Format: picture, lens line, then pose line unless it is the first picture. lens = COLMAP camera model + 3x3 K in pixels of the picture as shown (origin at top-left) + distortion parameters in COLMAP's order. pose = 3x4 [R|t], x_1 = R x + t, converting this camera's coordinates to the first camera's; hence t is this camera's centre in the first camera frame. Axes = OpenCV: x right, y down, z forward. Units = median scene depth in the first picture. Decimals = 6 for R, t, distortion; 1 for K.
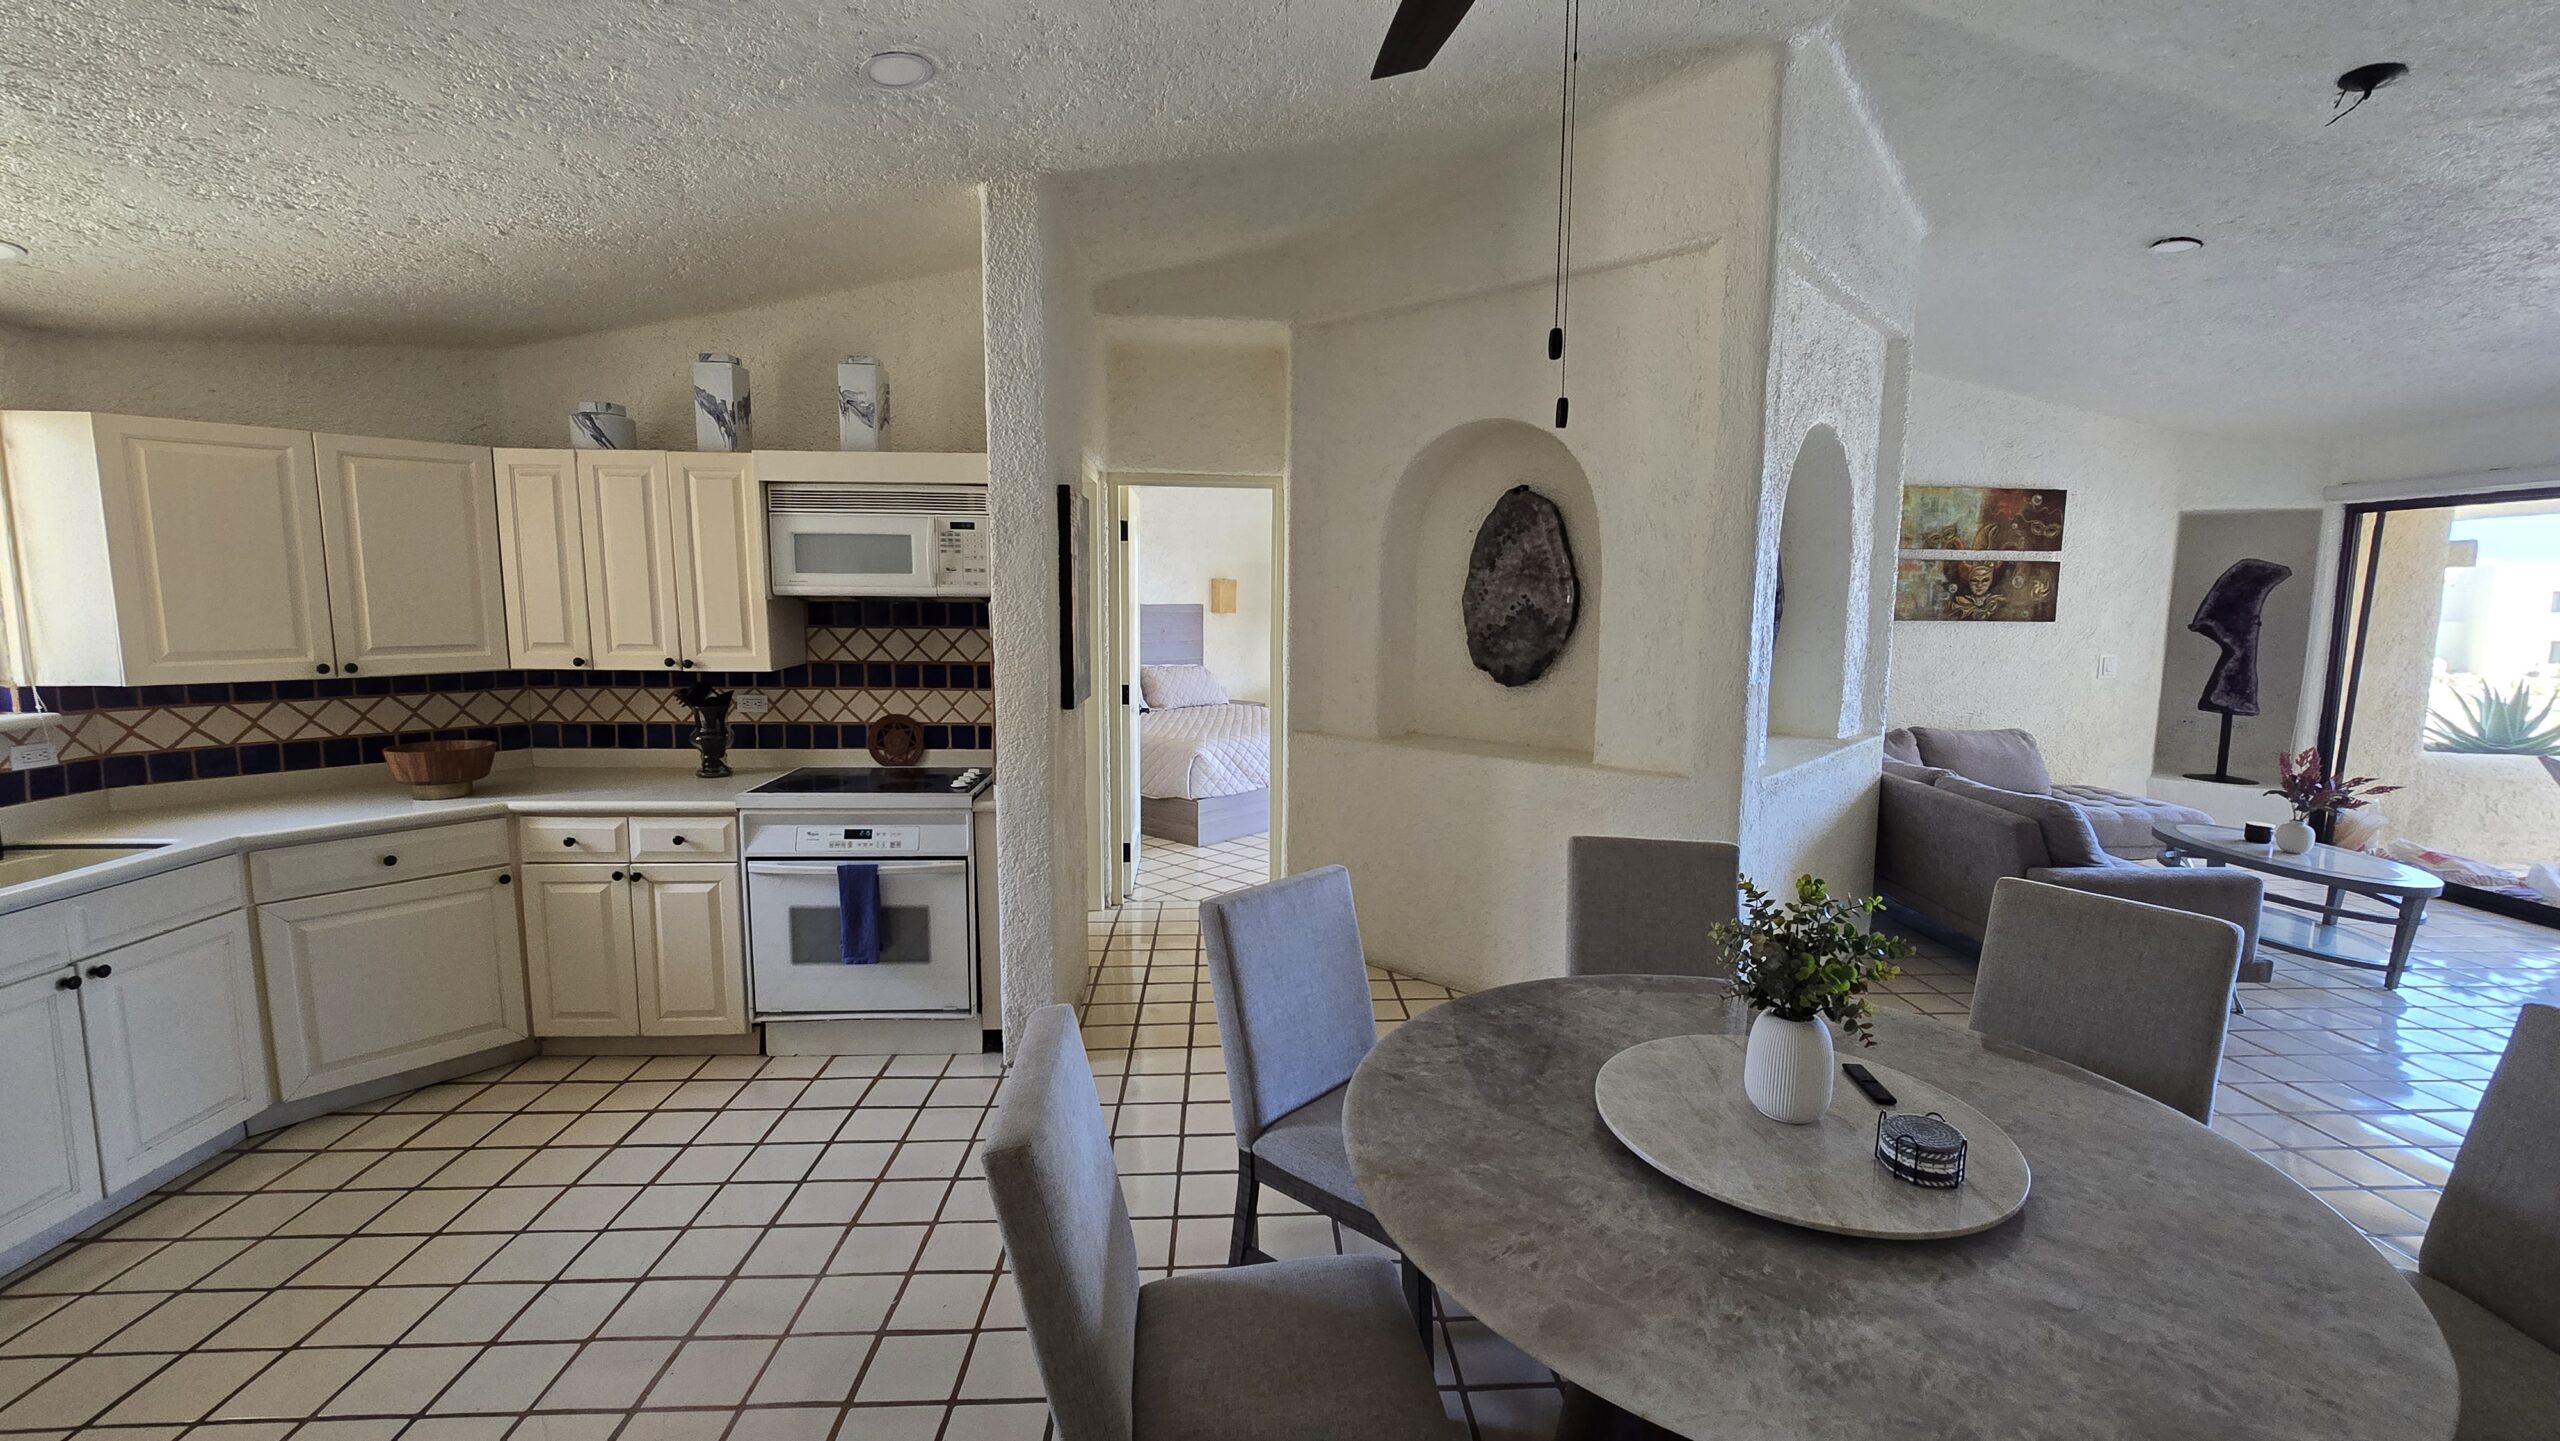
lens RADIAL K [[1051.5, 0, 1282.5], [0, 1051.5, 716.0], [0, 0, 1]] dist [-0.004408, 0.001066]
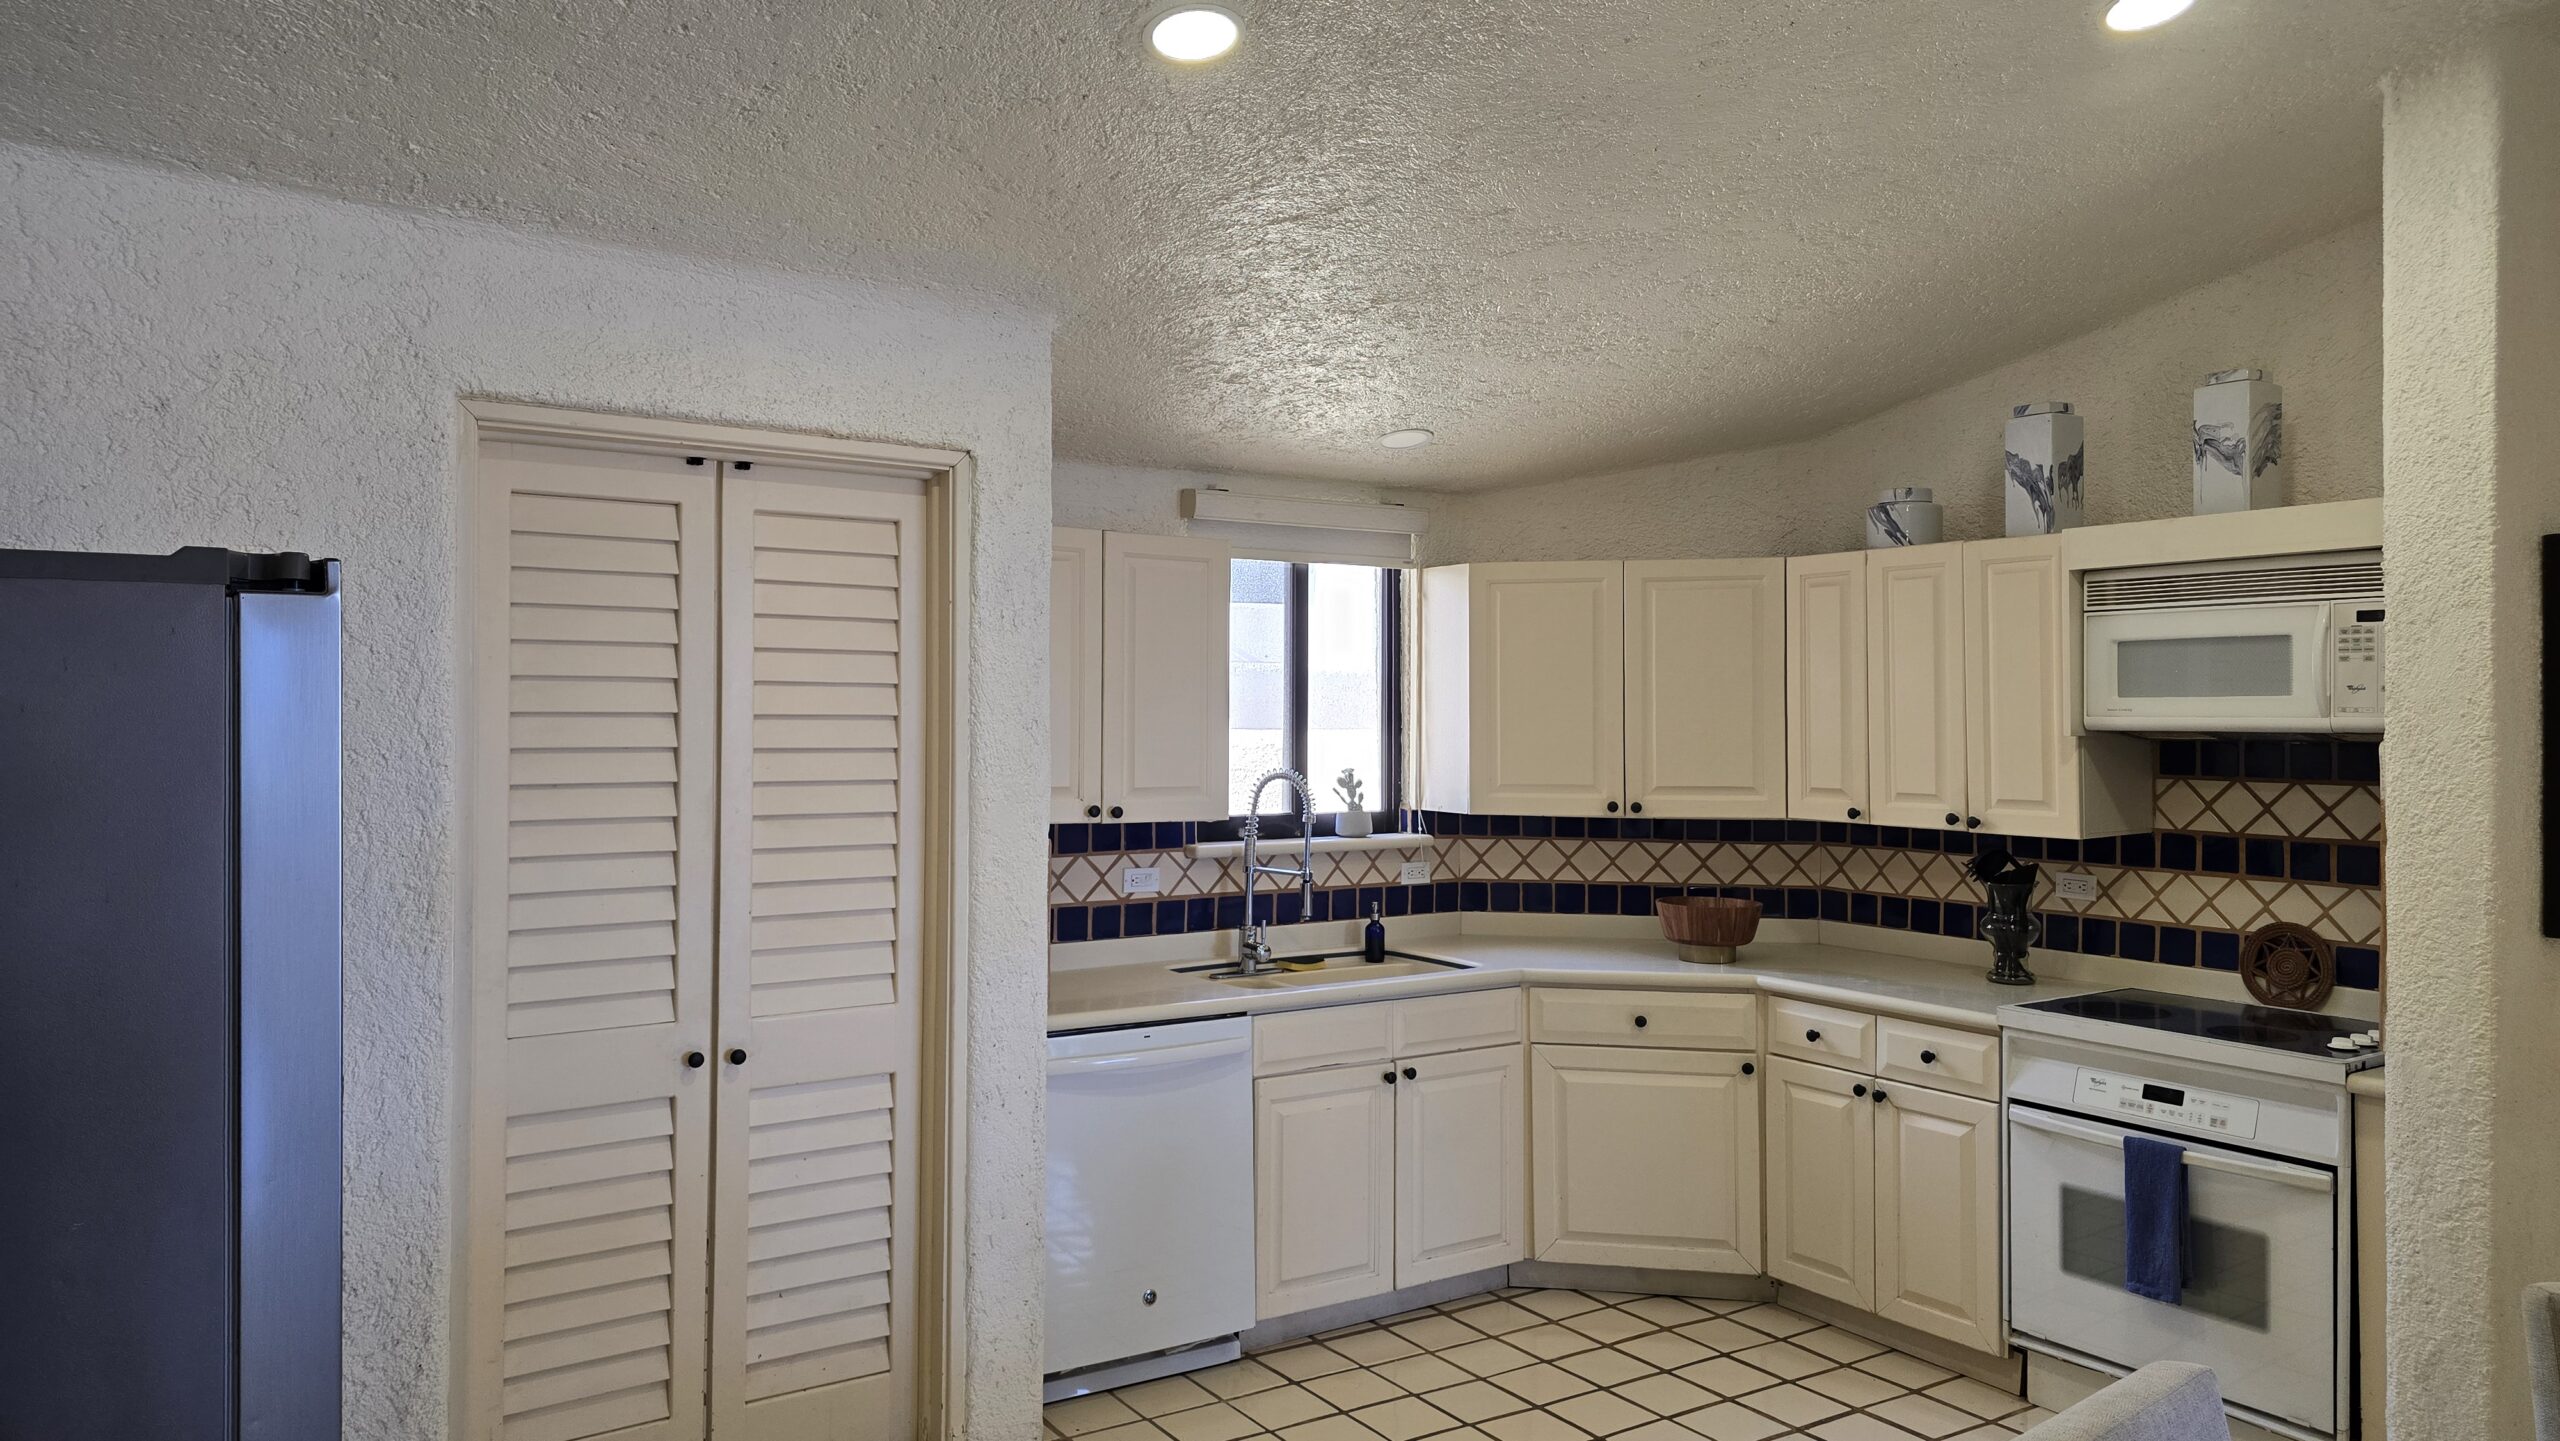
lens RADIAL K [[1706.8, 0, 1272.3], [0, 1706.8, 709.2], [0, 0, 1]] dist [0.085519, -0.121537]
pose [[0.497174, -0.010566, -0.867586, 0.253321], [-0.100536, 0.992489, -0.069700, 0.005645], [0.861806, 0.121877, 0.492378, -0.032184]]
